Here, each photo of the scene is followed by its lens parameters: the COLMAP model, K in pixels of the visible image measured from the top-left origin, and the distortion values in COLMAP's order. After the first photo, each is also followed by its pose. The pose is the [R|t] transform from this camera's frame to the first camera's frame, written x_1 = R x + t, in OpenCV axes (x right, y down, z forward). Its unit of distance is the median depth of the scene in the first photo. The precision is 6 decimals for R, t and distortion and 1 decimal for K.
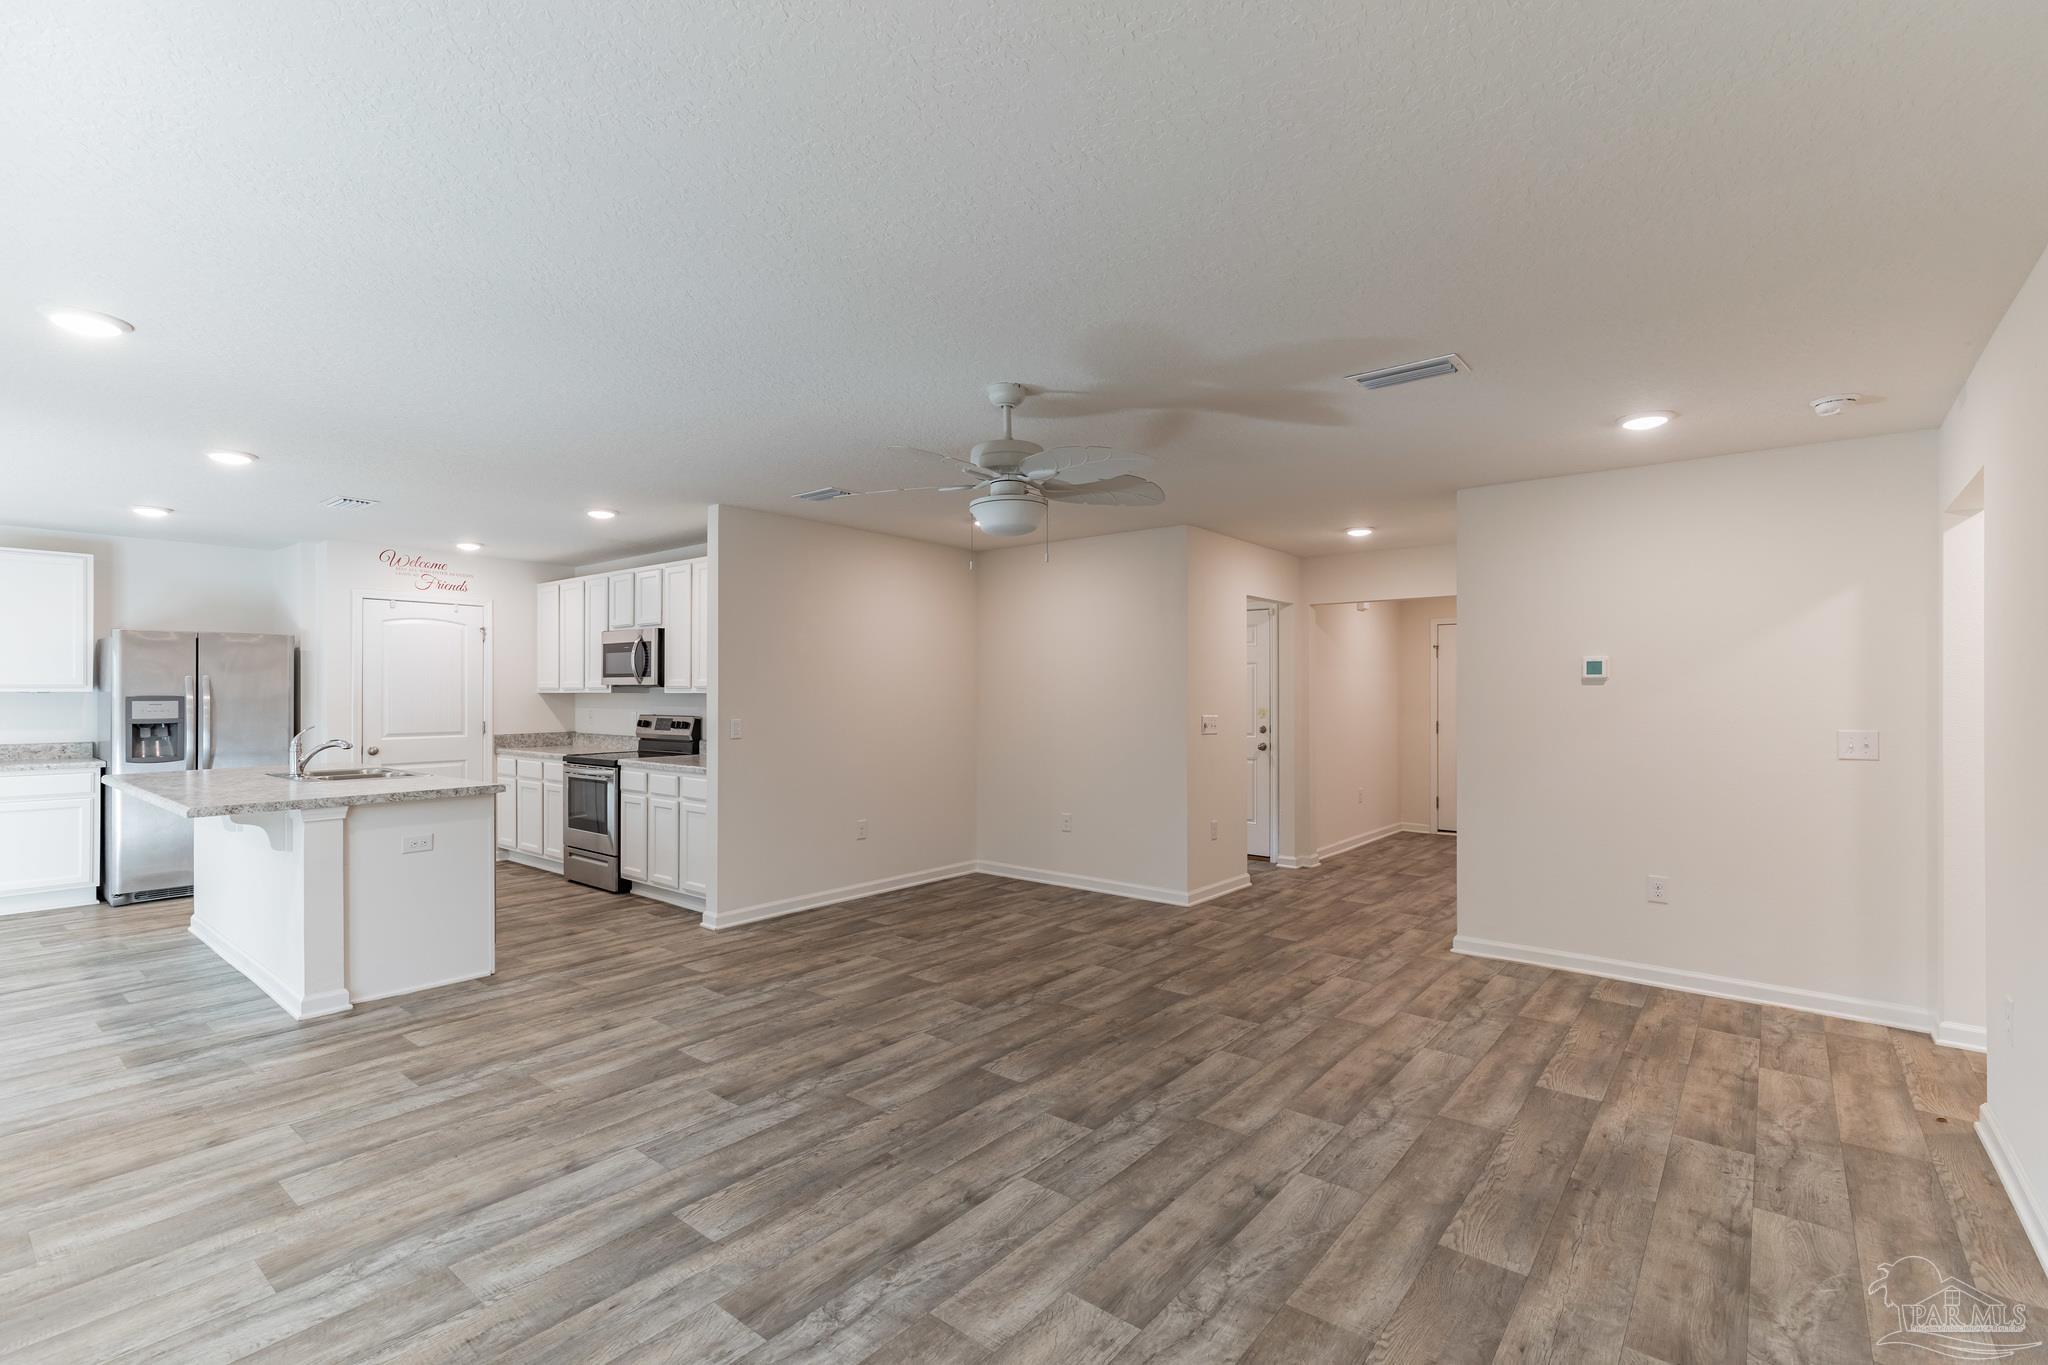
lens RADIAL K [[925.8, 0, 1016.8], [0, 925.8, 720.2], [0, 0, 1]] dist [0.003336, 0.000992]
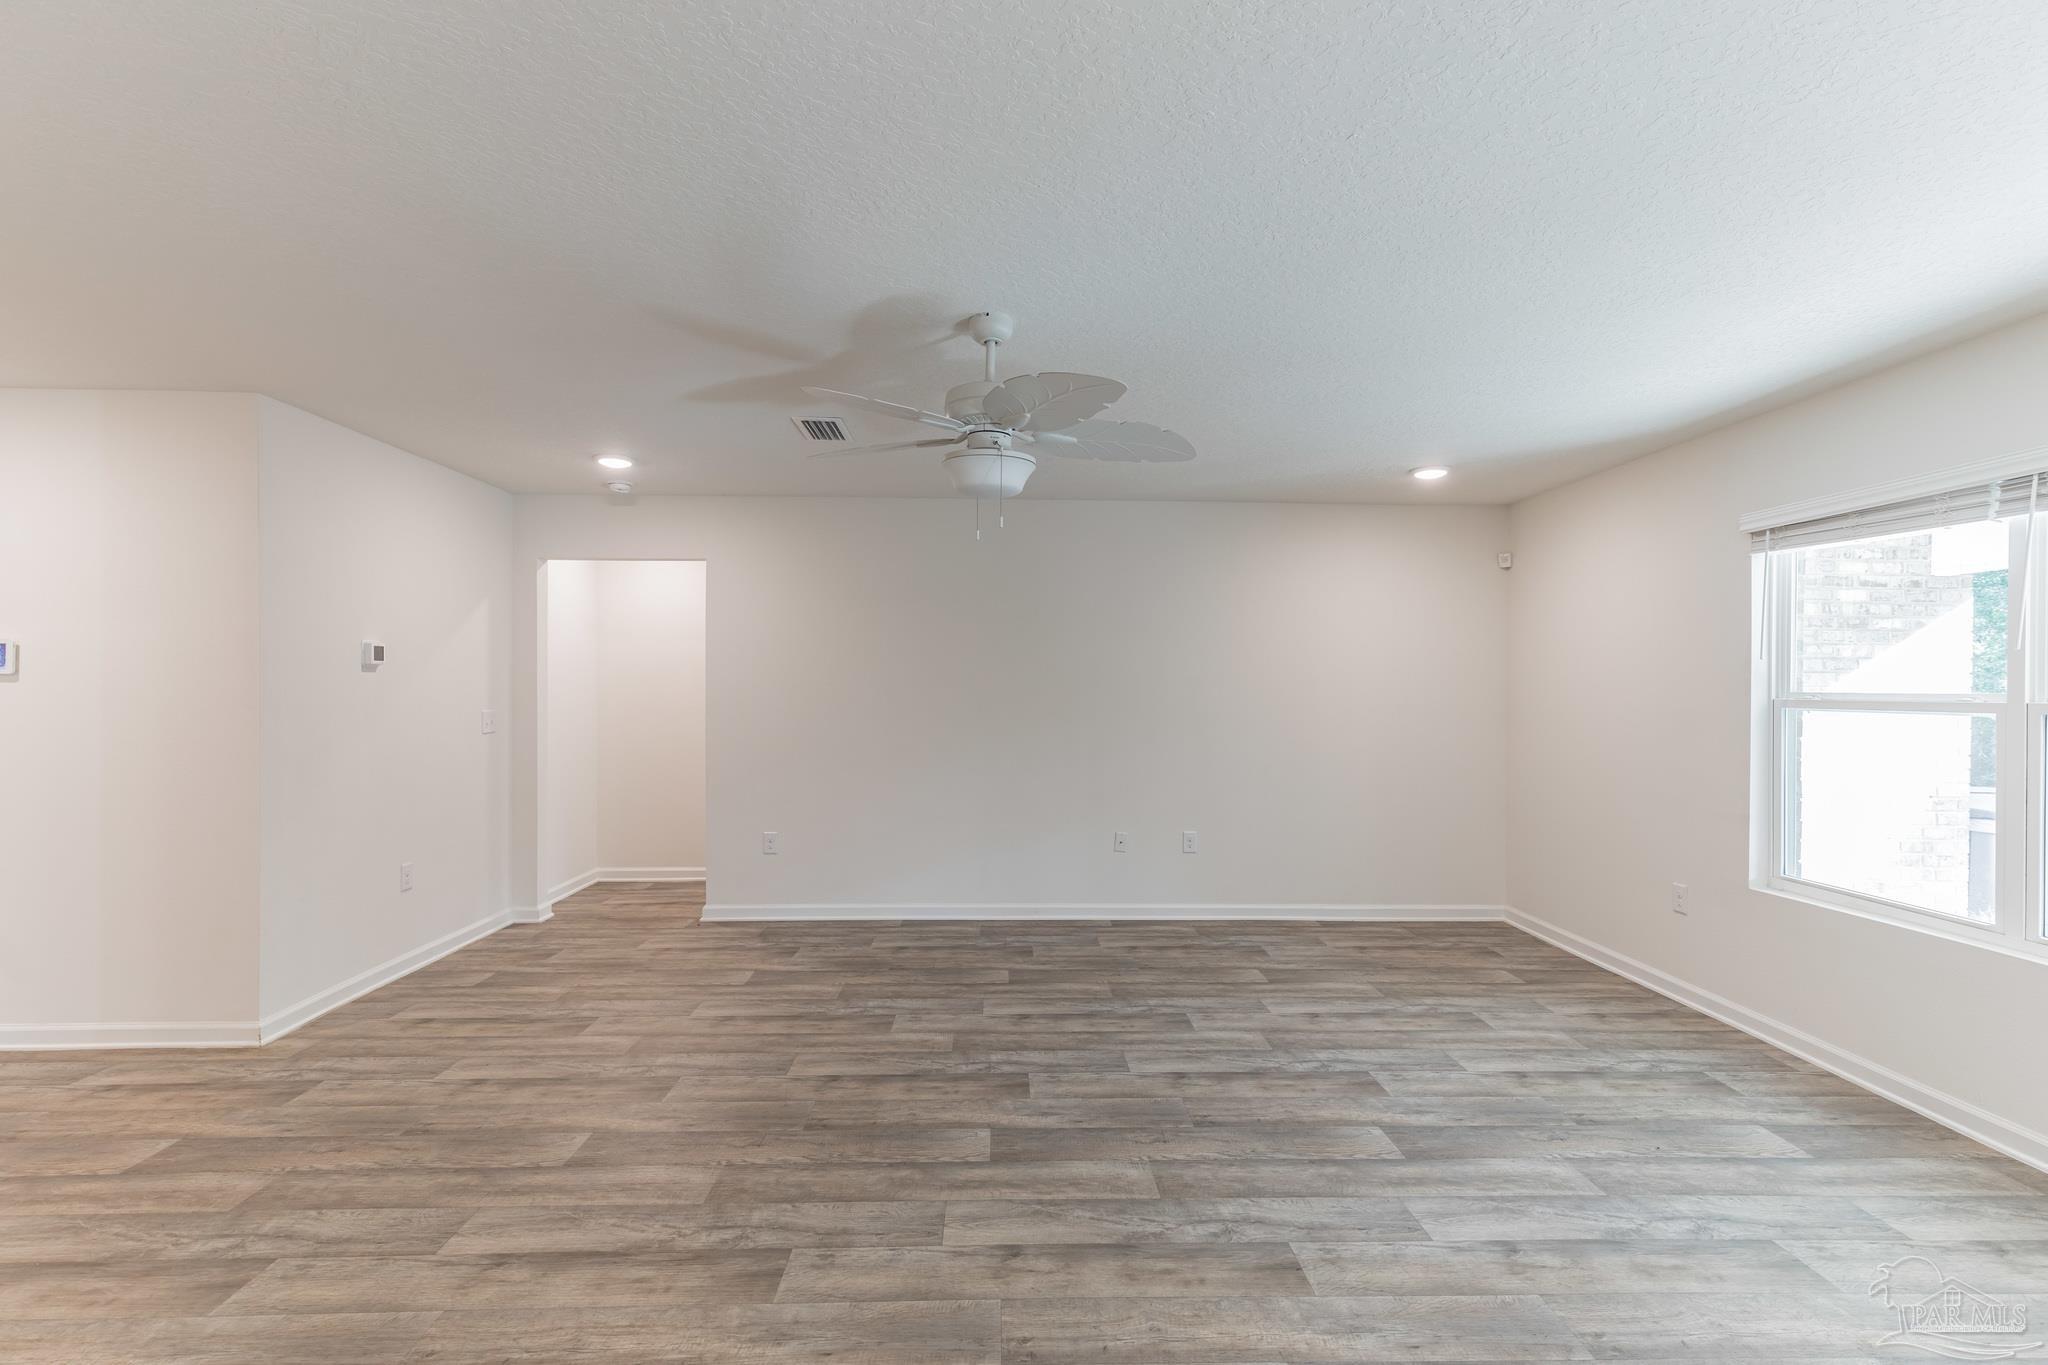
lens RADIAL K [[925.8, 0, 1034.0], [0, 925.8, 672.4], [0, 0, 1]] dist [0.003336, 0.000992]
pose [[-0.663834, 0.002639, 0.747875, -0.790245], [0.015103, 0.999837, 0.009878, -0.056753], [-0.747727, 0.017852, -0.663766, 1.793171]]
